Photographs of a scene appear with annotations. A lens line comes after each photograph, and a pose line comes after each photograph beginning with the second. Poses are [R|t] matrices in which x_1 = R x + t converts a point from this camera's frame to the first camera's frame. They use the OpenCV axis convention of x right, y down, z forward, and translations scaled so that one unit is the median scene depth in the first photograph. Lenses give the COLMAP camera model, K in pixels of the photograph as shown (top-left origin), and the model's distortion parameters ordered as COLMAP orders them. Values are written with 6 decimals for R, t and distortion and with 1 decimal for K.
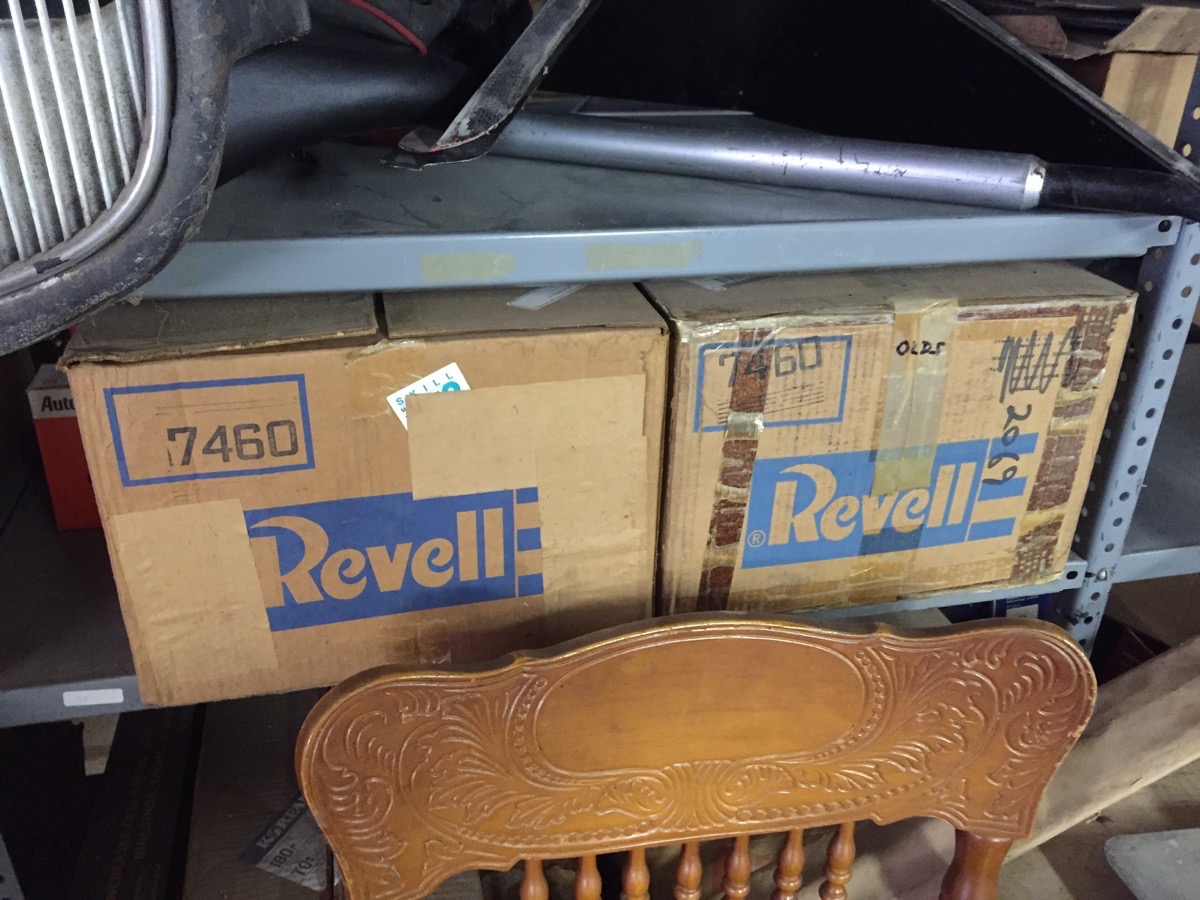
lens RADIAL K [[1012.8, 0, 607.1], [0, 1012.8, 453.6], [0, 0, 1]] dist [0.023111, -0.045582]
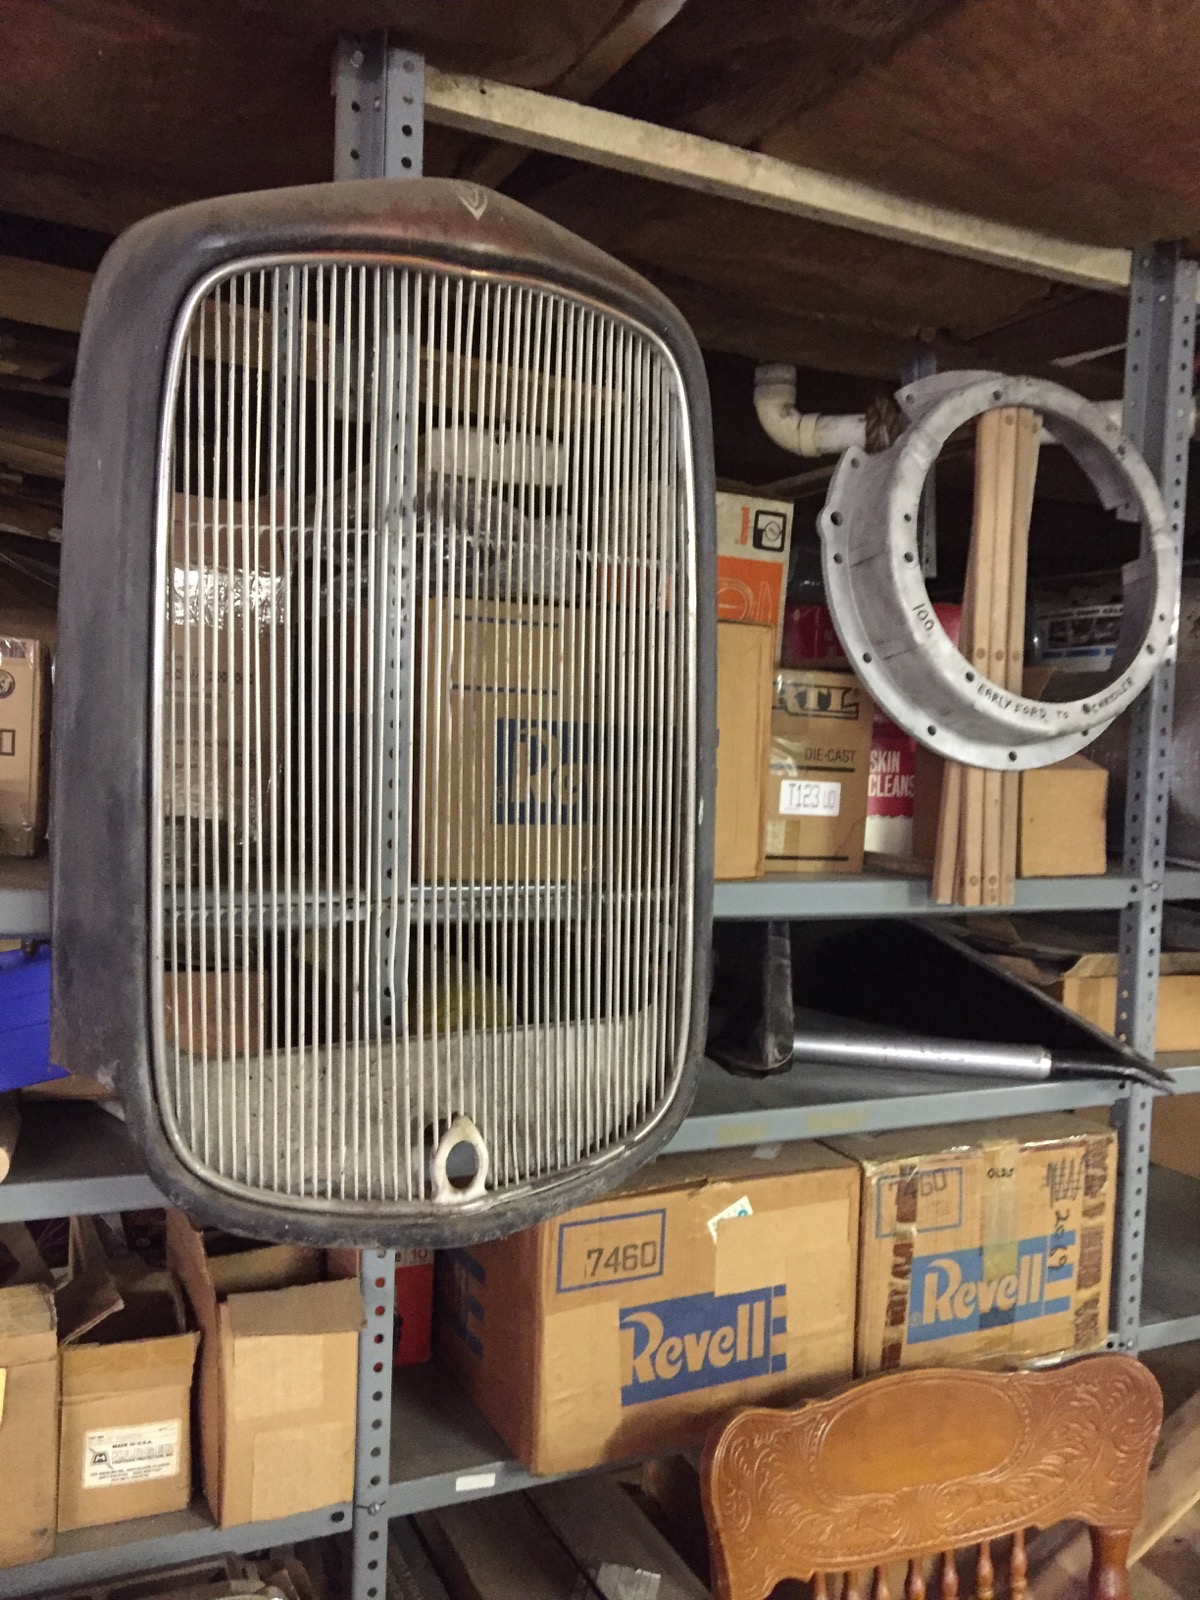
lens RADIAL K [[1350.3, 0, 590.5], [0, 1350.3, 801.5], [0, 0, 1]] dist [0.023111, -0.045582]
pose [[0.978767, -0.001353, 0.204974, -0.714616], [0.084150, 0.914480, -0.395785, 0.139865], [-0.186909, 0.404630, 0.895176, -0.939797]]
